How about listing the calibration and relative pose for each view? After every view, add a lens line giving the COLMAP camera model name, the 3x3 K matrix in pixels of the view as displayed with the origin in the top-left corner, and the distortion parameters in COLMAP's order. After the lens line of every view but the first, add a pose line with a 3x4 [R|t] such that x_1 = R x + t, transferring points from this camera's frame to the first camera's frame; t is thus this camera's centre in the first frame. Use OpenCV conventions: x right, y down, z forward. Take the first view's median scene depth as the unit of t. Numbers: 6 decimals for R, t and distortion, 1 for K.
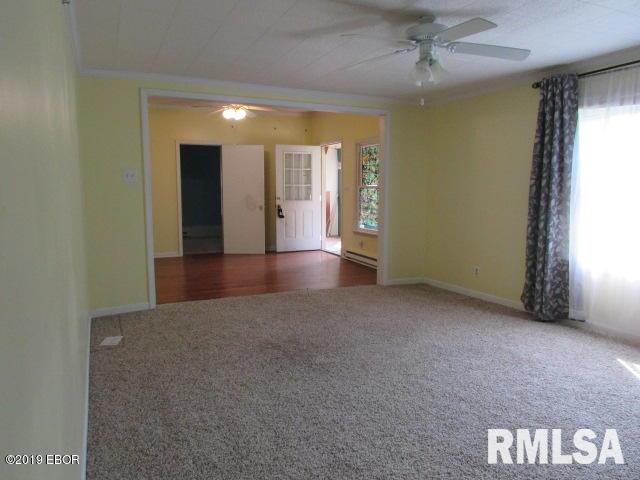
lens RADIAL K [[450.9, 0, 320.0], [0, 450.9, 240.0], [0, 0, 1]] dist [-0.006228, 0.000596]
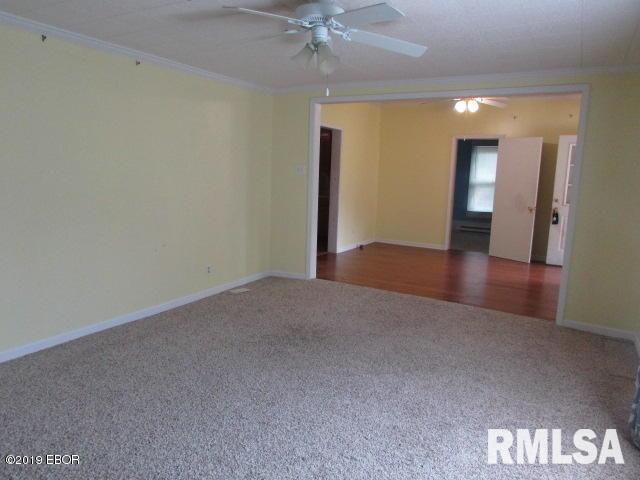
lens RADIAL K [[450.9, 0, 320.0], [0, 450.9, 240.0], [0, 0, 1]] dist [-0.006228, 0.000596]
pose [[0.561767, 0.141748, -0.815062, 0.358312], [-0.127957, 0.988244, 0.083674, -0.035136], [0.817340, 0.057288, 0.573300, 0.182242]]
